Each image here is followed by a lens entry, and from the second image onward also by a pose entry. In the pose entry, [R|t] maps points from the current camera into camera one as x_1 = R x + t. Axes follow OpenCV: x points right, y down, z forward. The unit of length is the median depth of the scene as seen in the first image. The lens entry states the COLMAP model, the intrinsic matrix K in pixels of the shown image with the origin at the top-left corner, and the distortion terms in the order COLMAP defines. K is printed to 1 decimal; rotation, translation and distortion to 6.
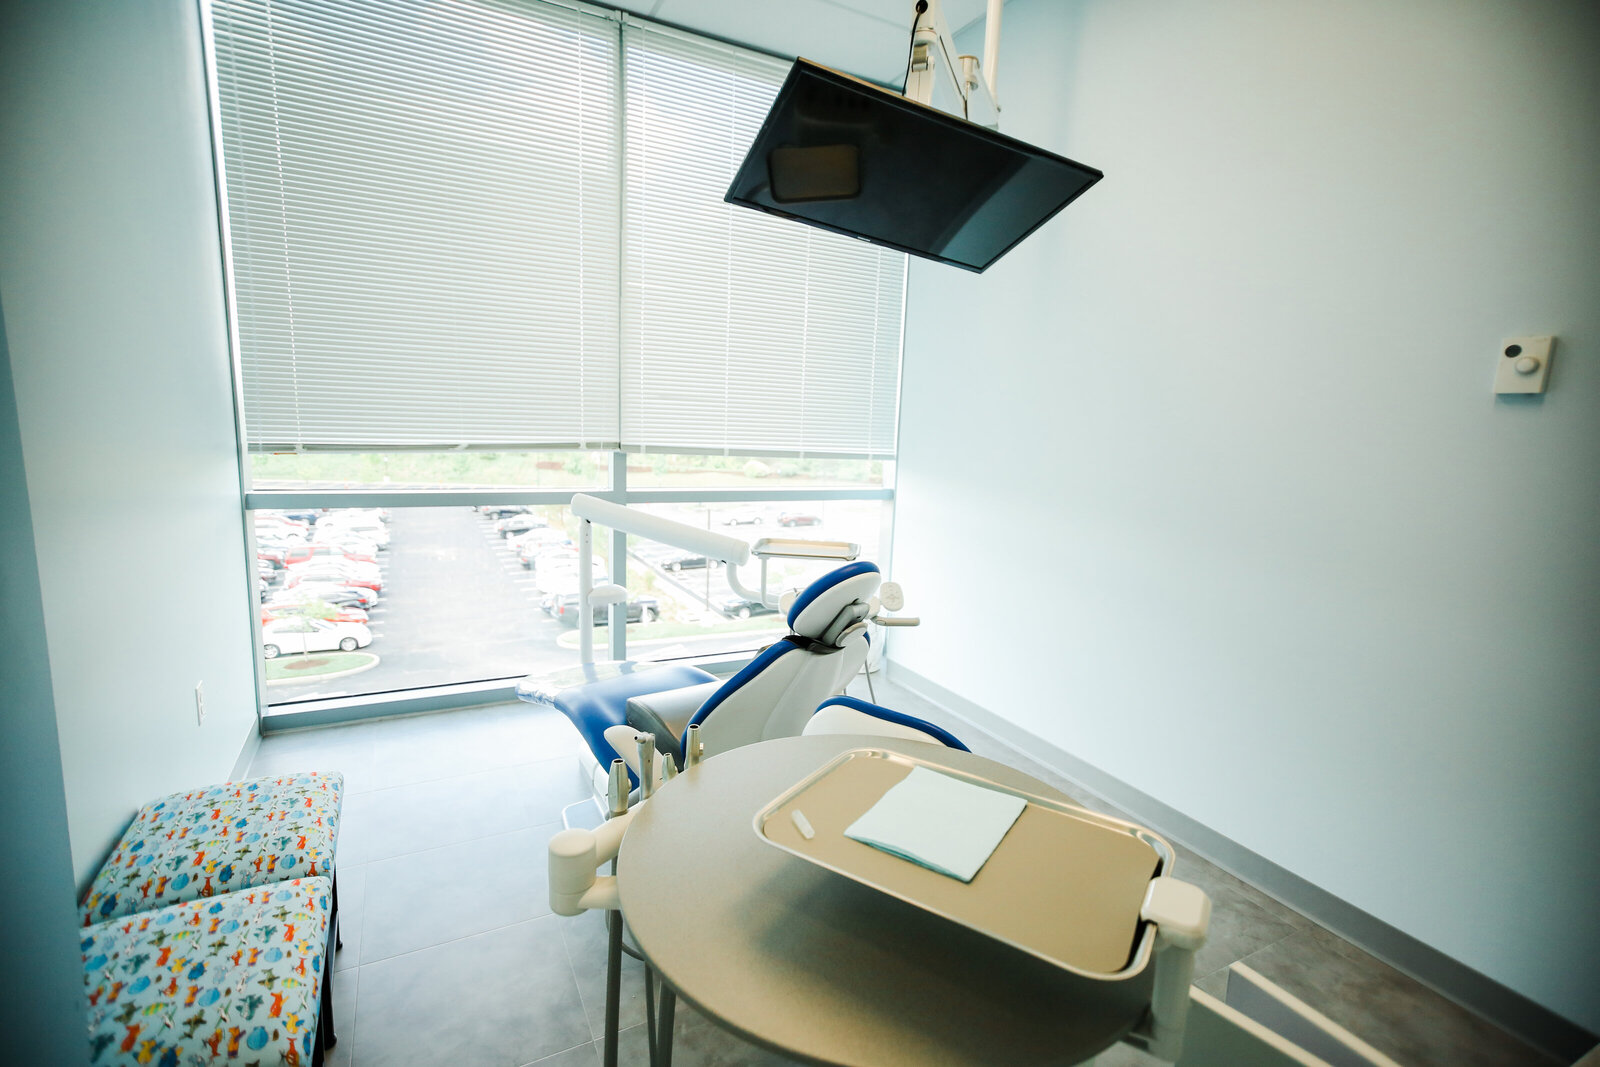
lens RADIAL K [[730.4, 0, 800.0], [0, 730.4, 533.5], [0, 0, 1]] dist [0.002740, 0.004514]
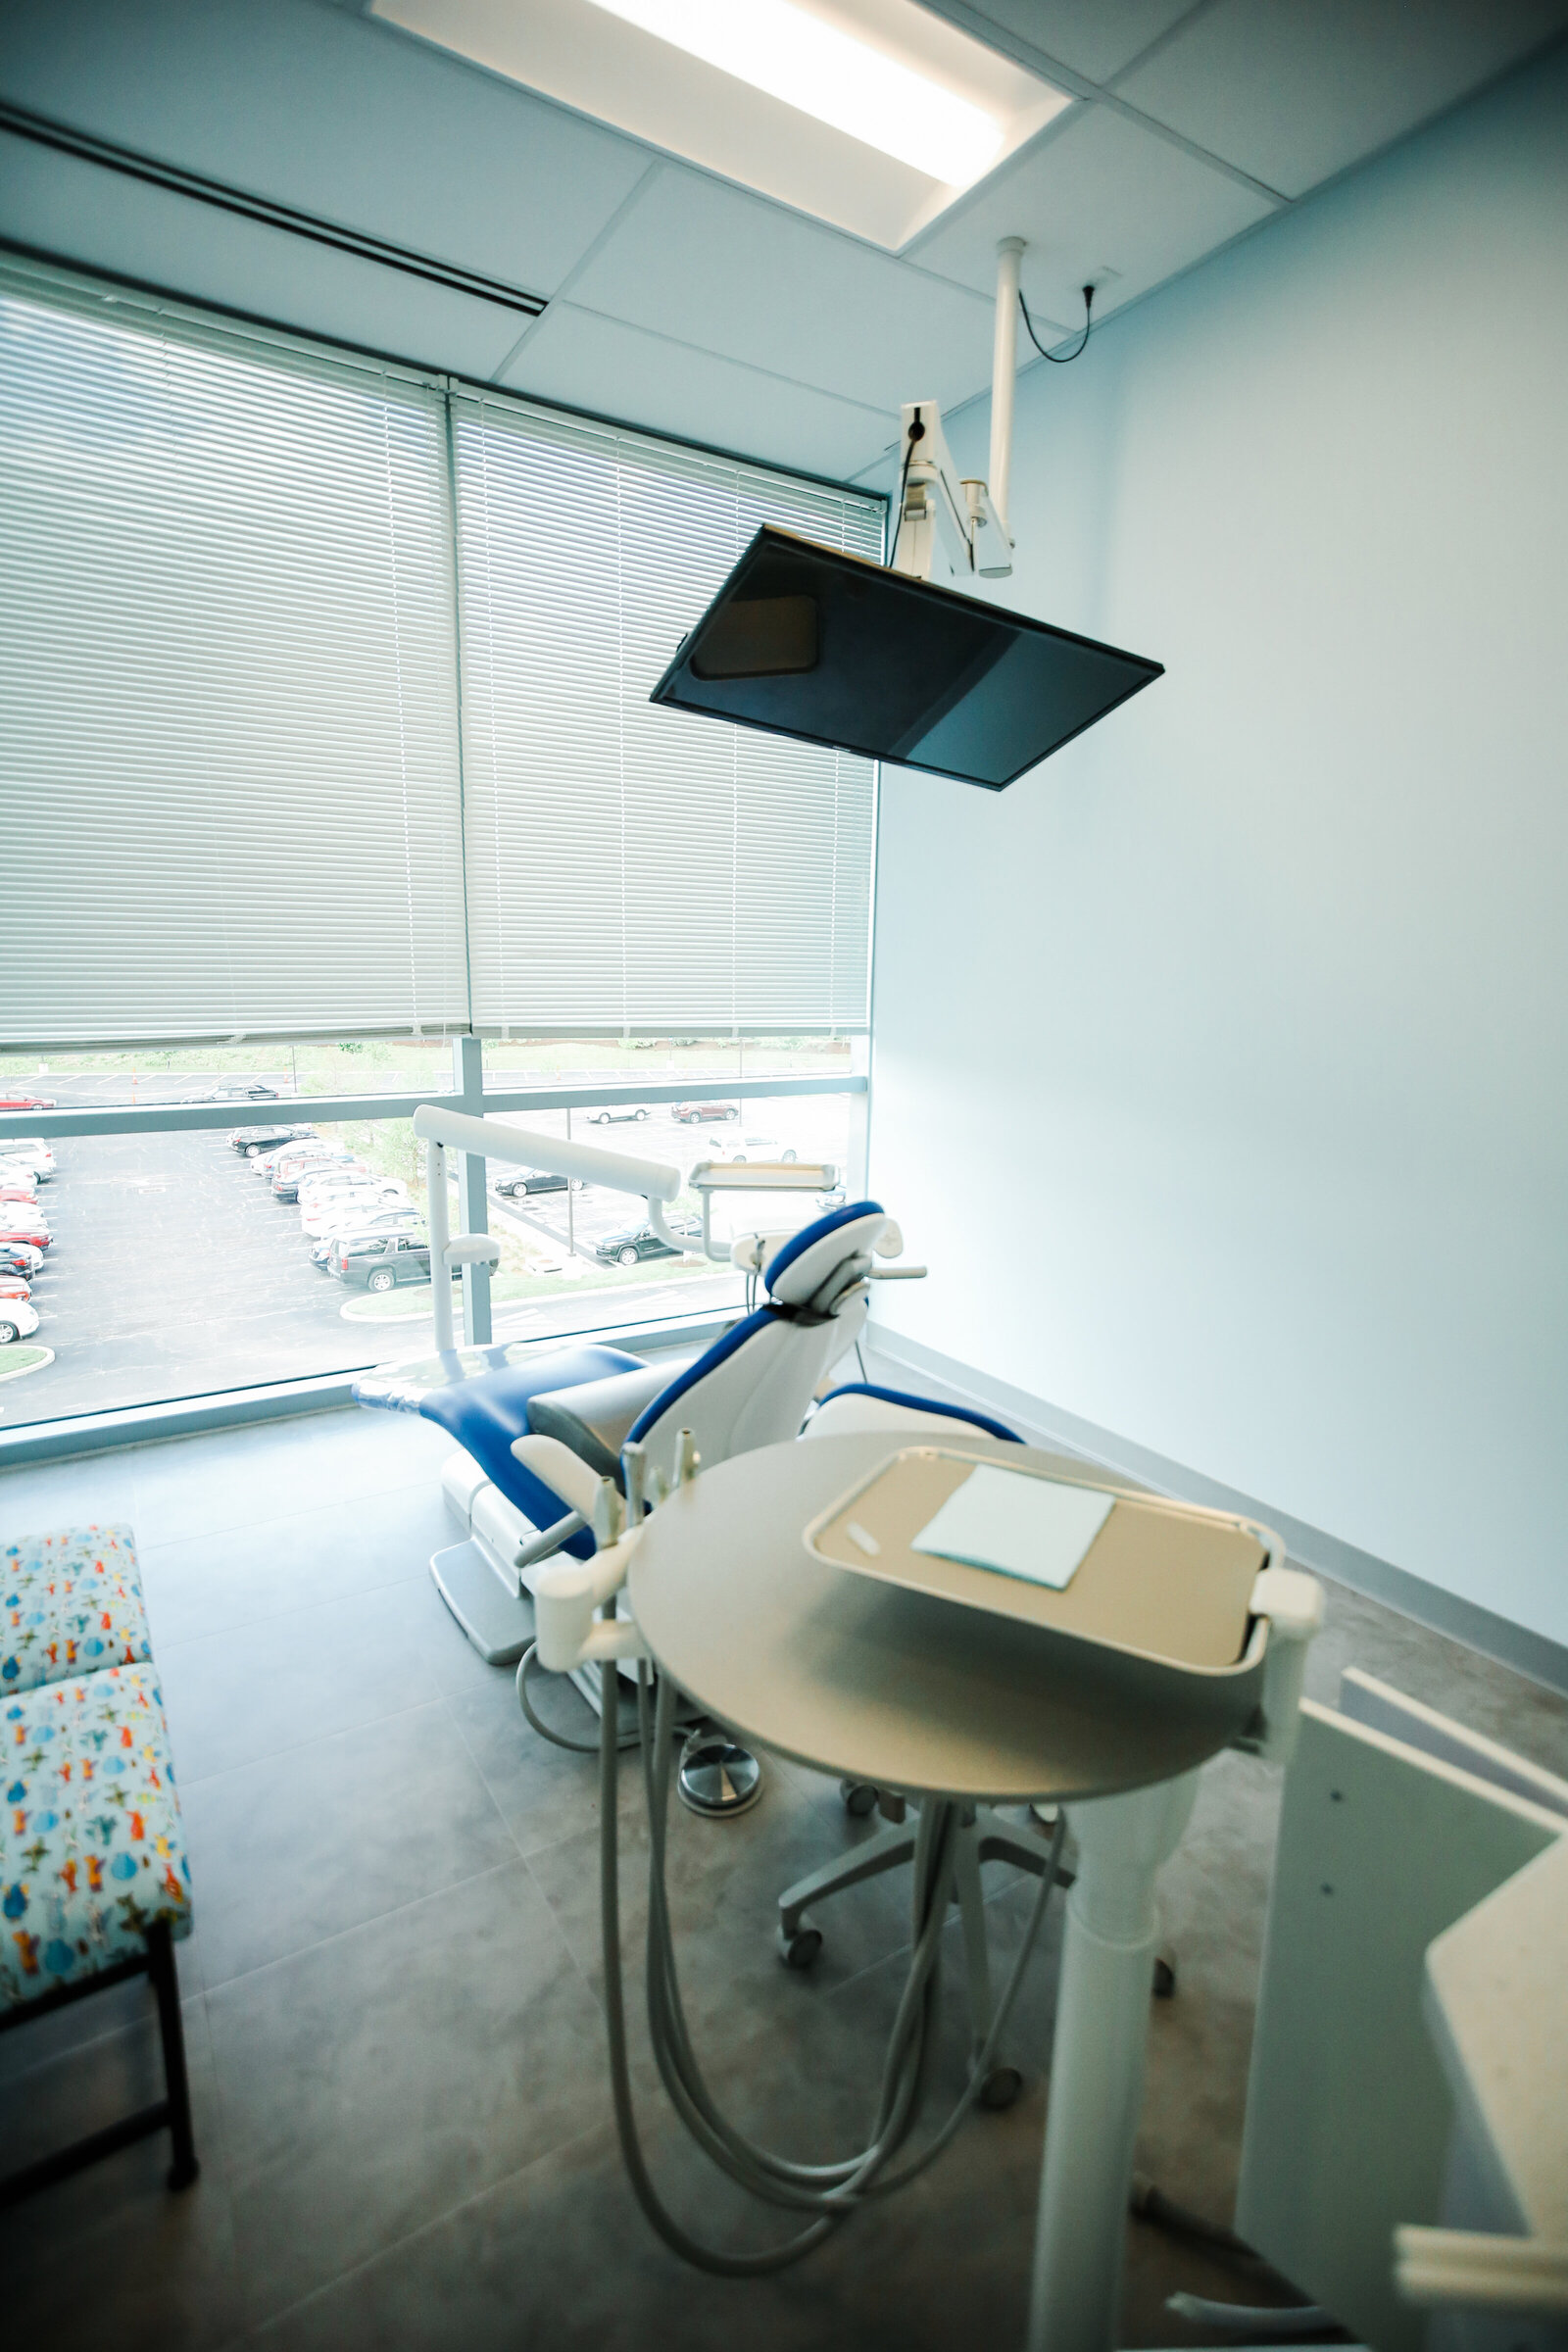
lens RADIAL K [[1106.7, 0, 793.3], [0, 1106.7, 1174.8], [0, 0, 1]] dist [0.005675, 0.000926]
pose [[0.996215, -0.037169, 0.078574, -0.058179], [0.033939, 0.998539, 0.042057, -0.030051], [-0.080022, -0.039231, 0.996021, -0.094546]]
